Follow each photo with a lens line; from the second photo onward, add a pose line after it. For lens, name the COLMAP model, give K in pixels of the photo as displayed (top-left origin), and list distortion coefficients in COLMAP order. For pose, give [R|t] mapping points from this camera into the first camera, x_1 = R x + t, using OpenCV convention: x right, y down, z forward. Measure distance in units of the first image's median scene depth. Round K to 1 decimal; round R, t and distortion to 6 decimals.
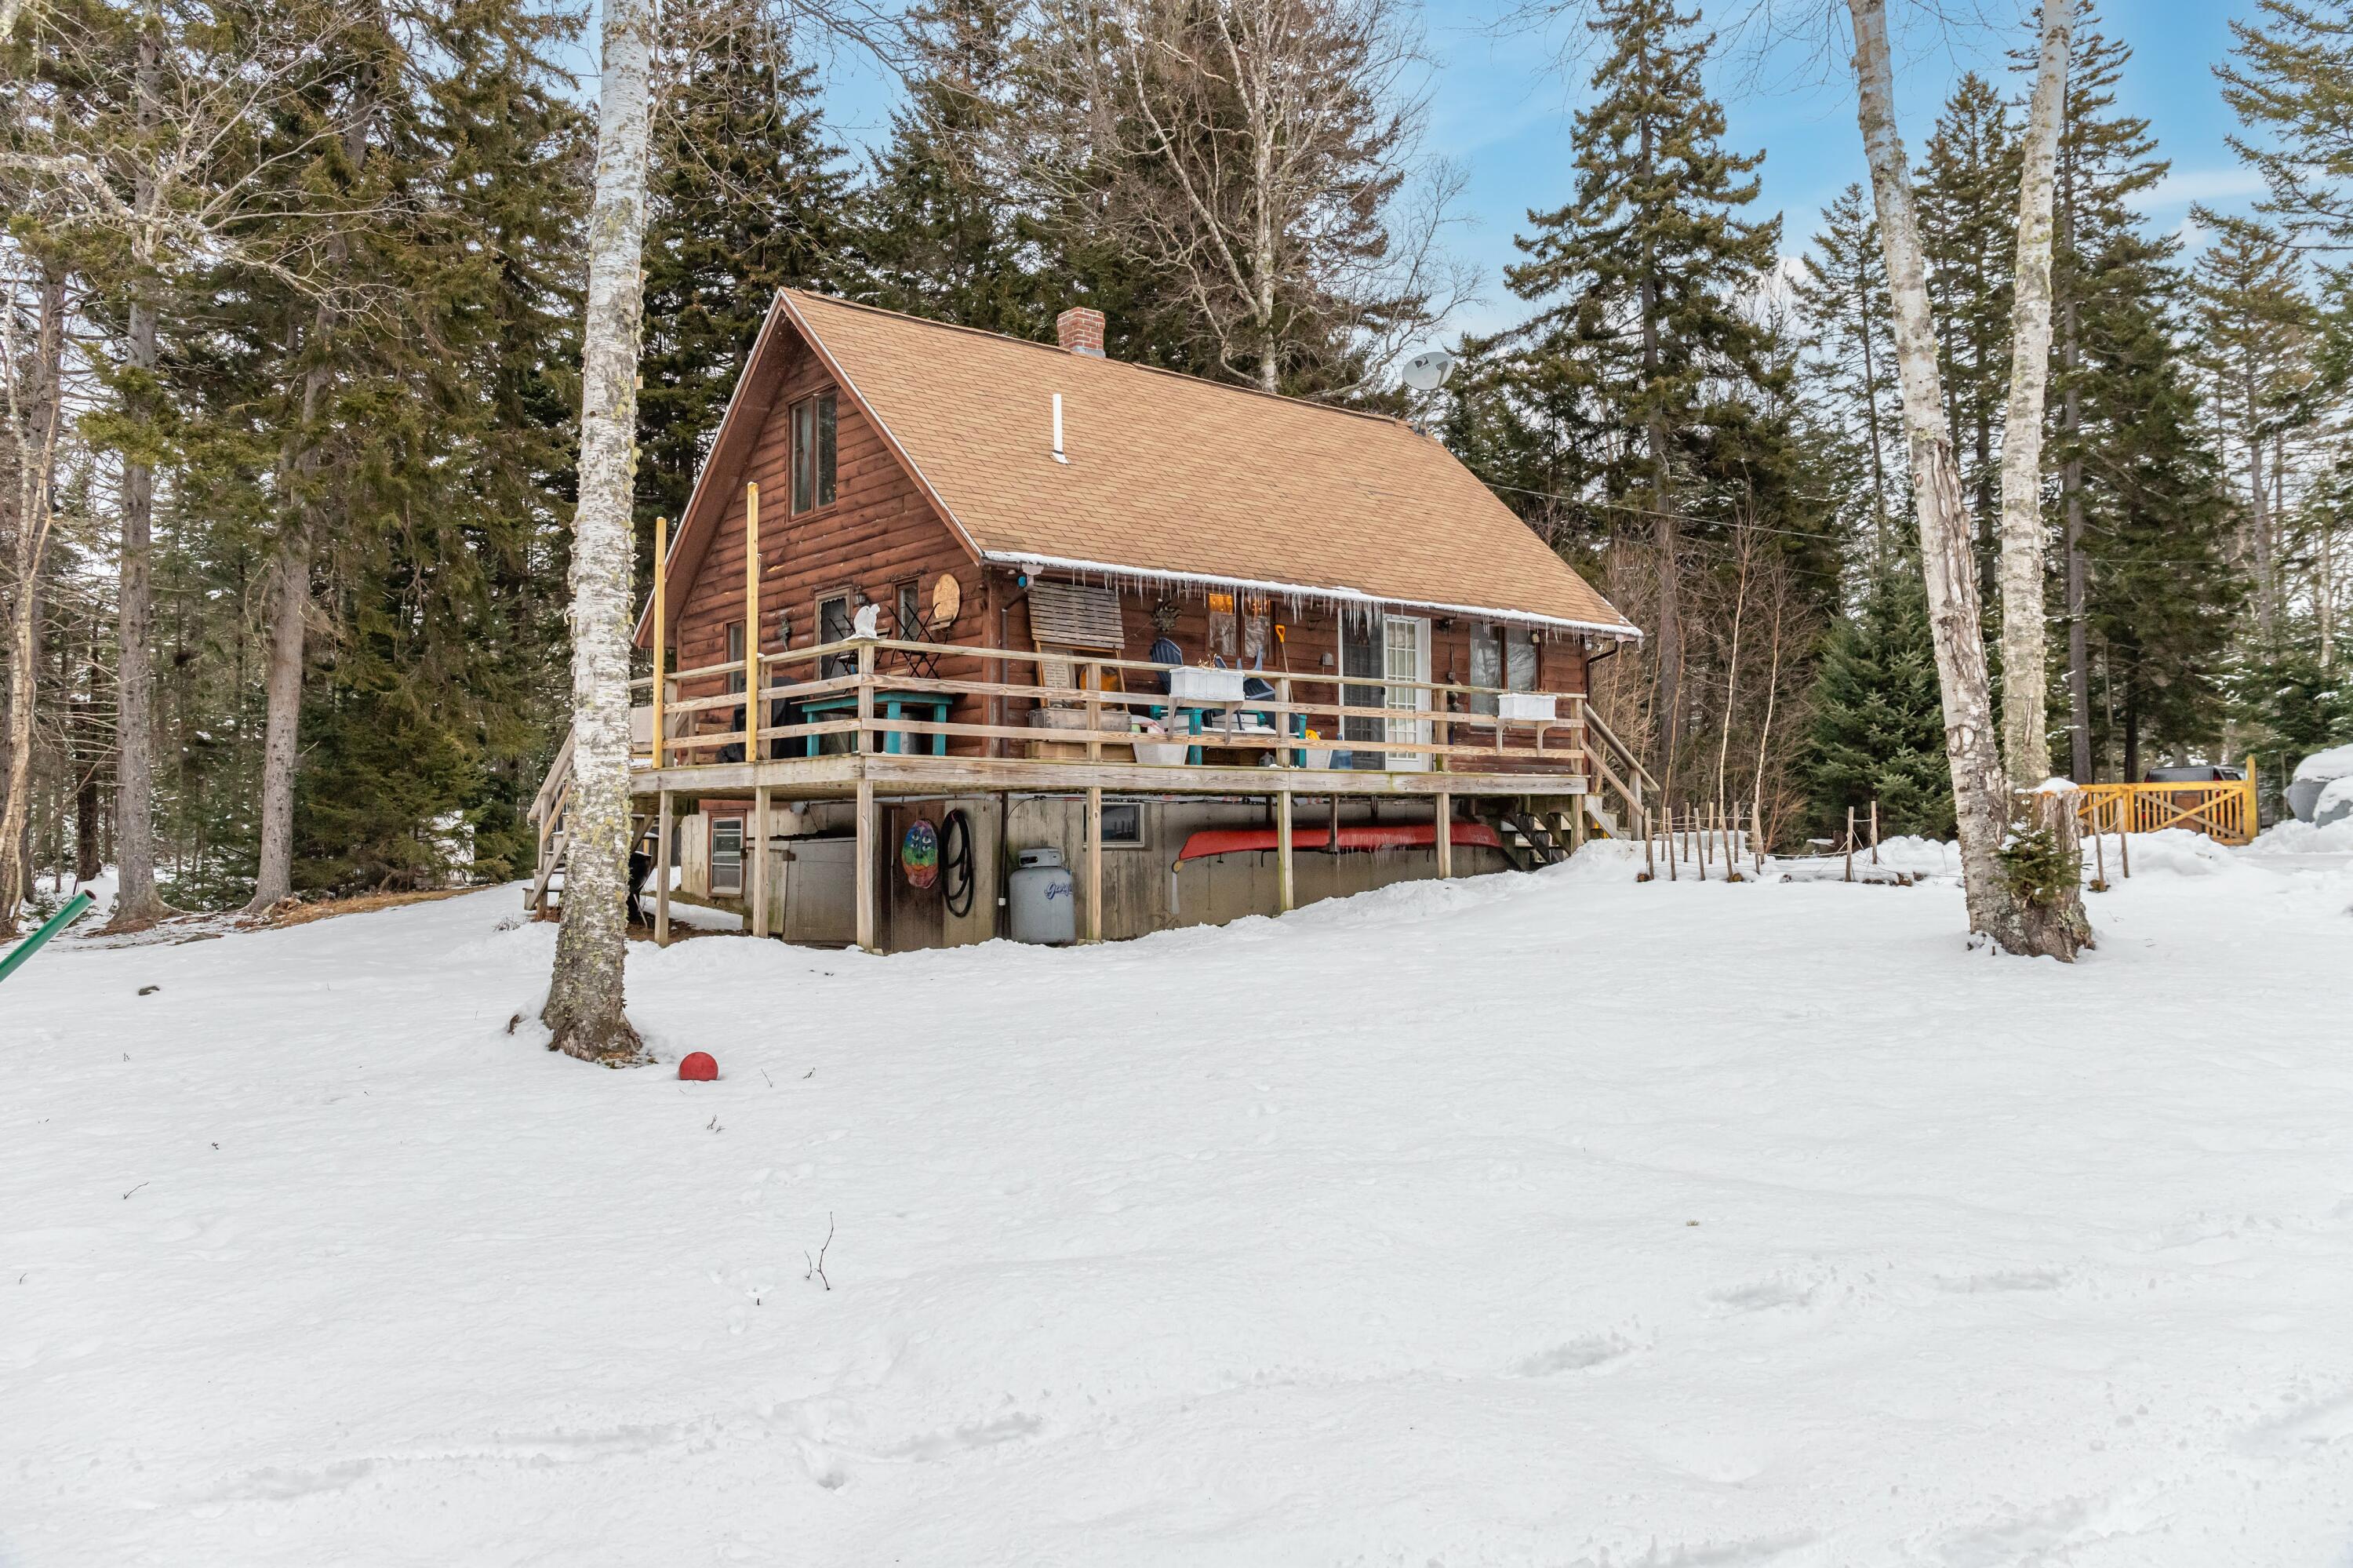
lens RADIAL K [[1817.3, 0, 1178.3], [0, 1817.3, 784.4], [0, 0, 1]] dist [-0.013161, -0.001764]
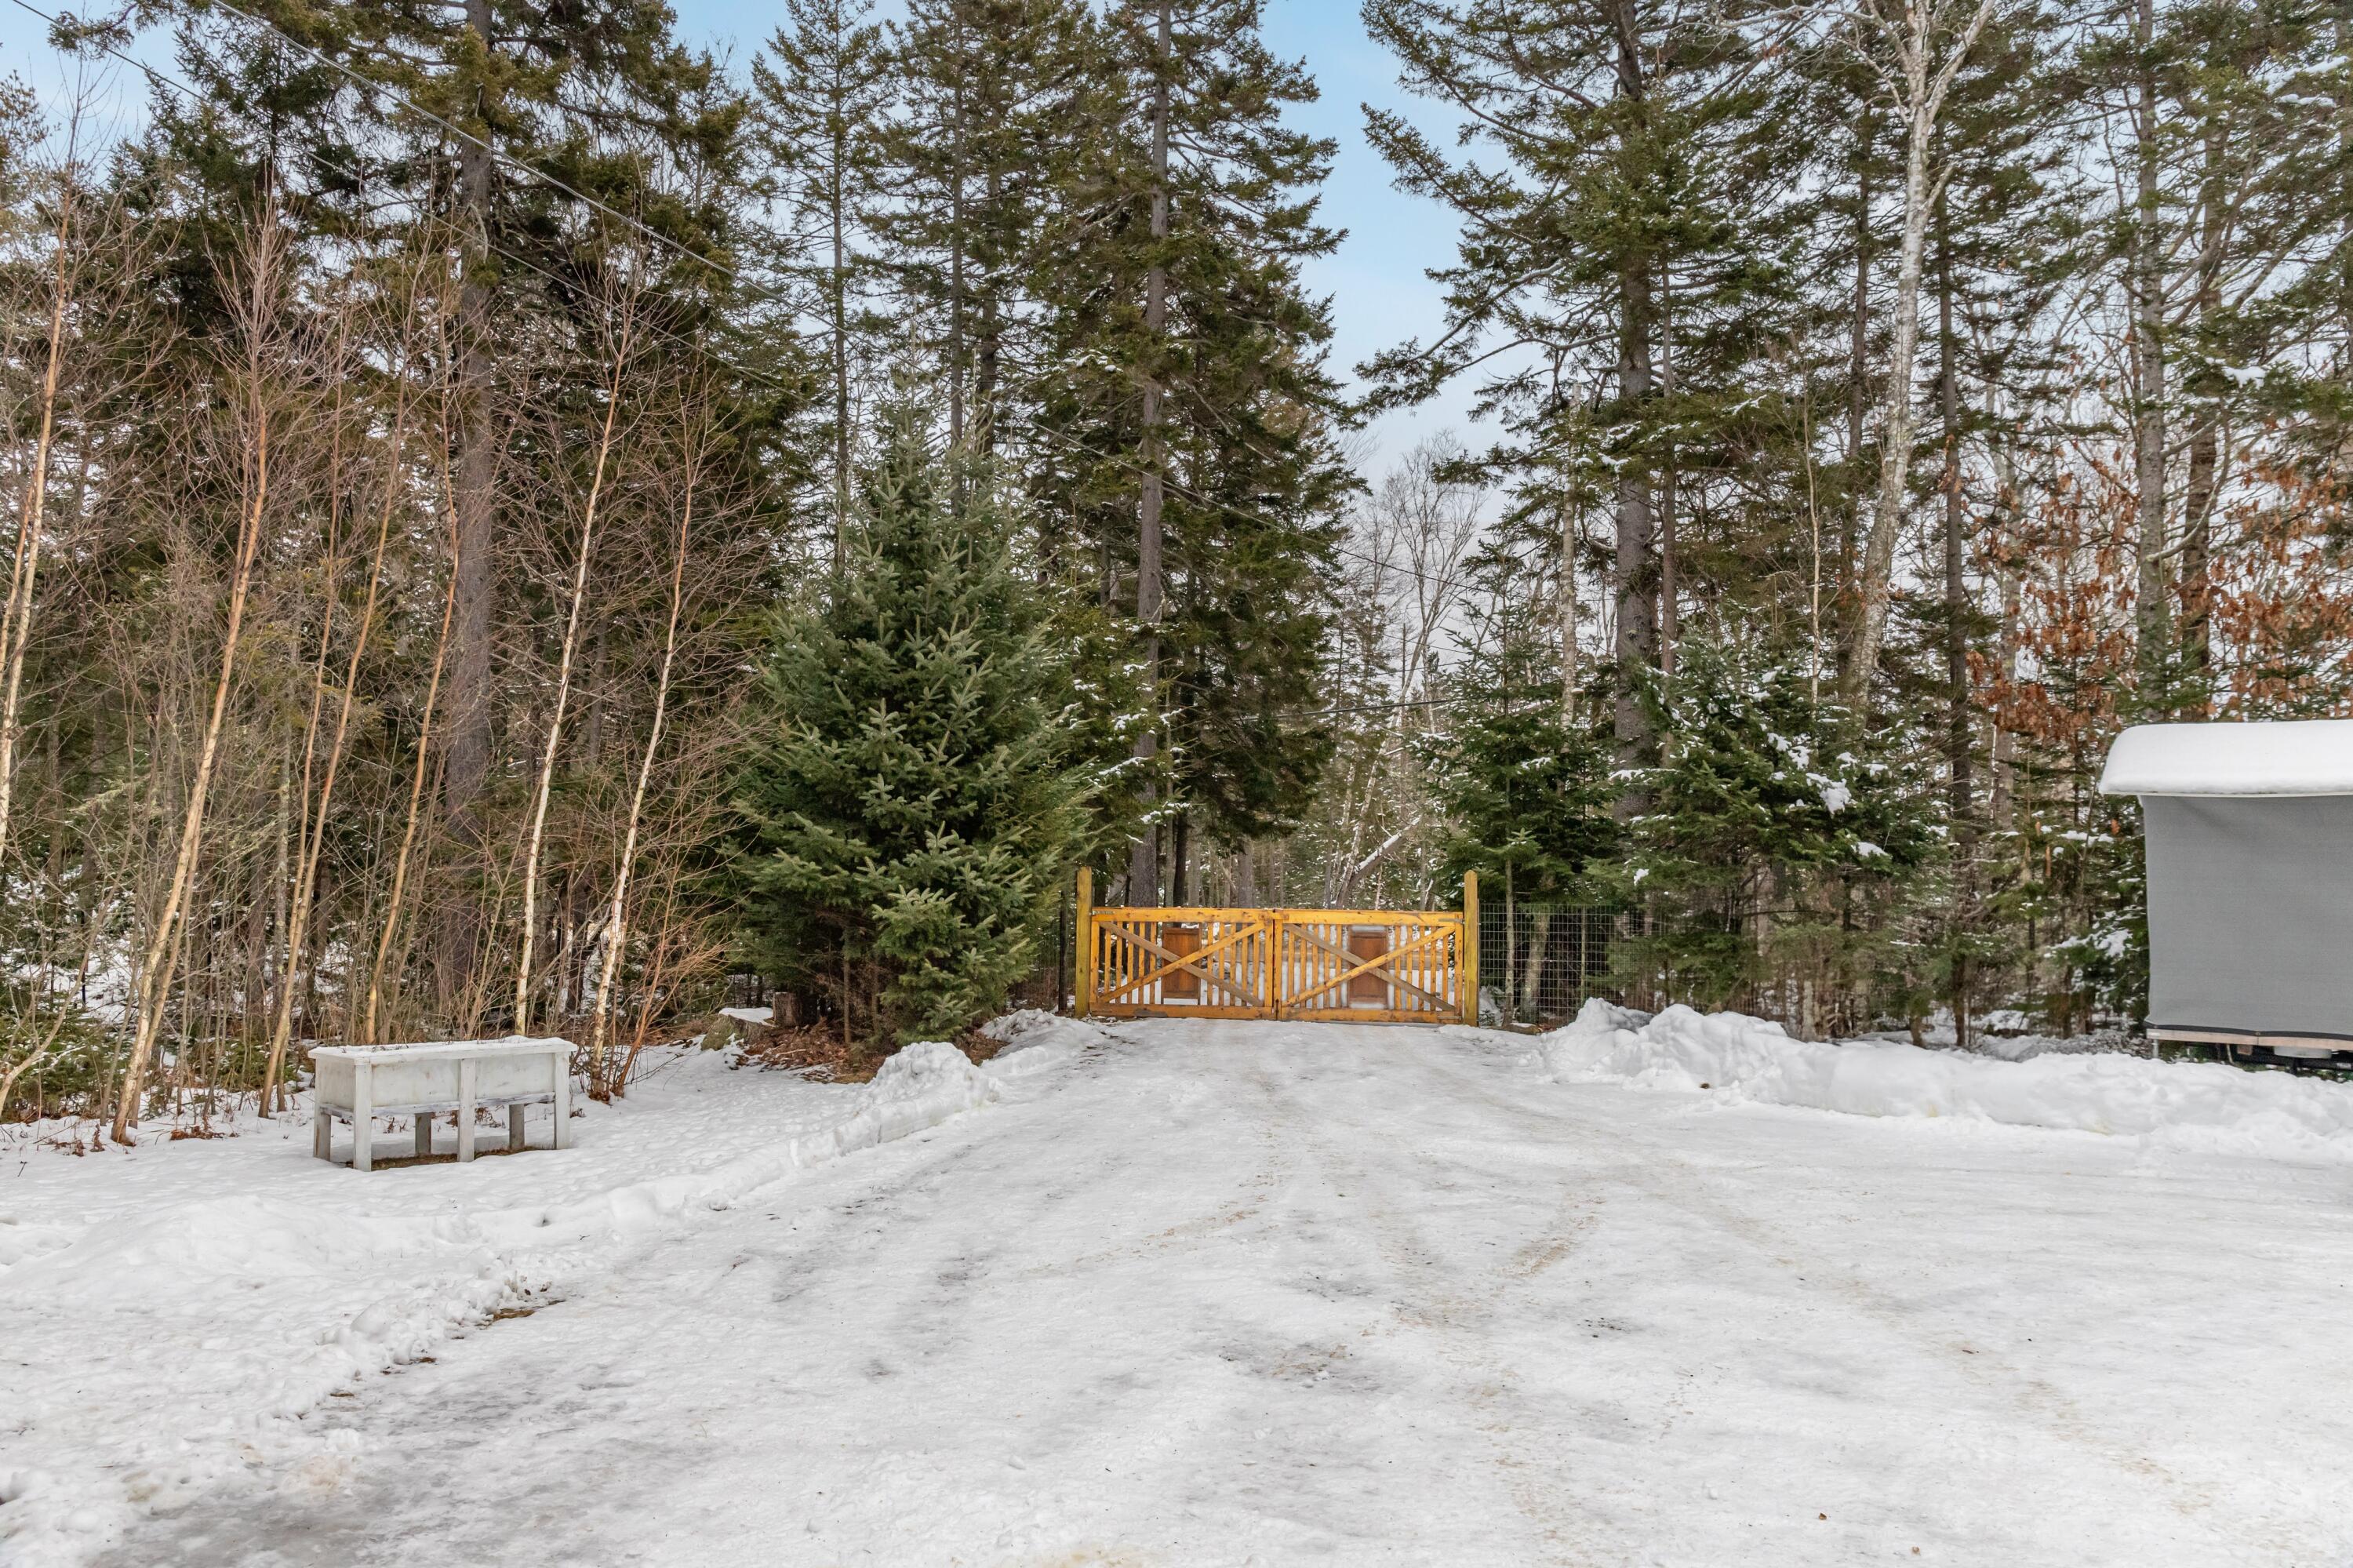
lens RADIAL K [[1749.3, 0, 1178.9], [0, 1749.3, 786.1], [0, 0, 1]] dist [-0.005930, -0.002426]
pose [[0.823138, 0.057535, 0.564920, 0.194363], [-0.046188, 0.998341, -0.034377, -0.019113], [-0.565960, 0.002205, 0.824429, 0.587560]]
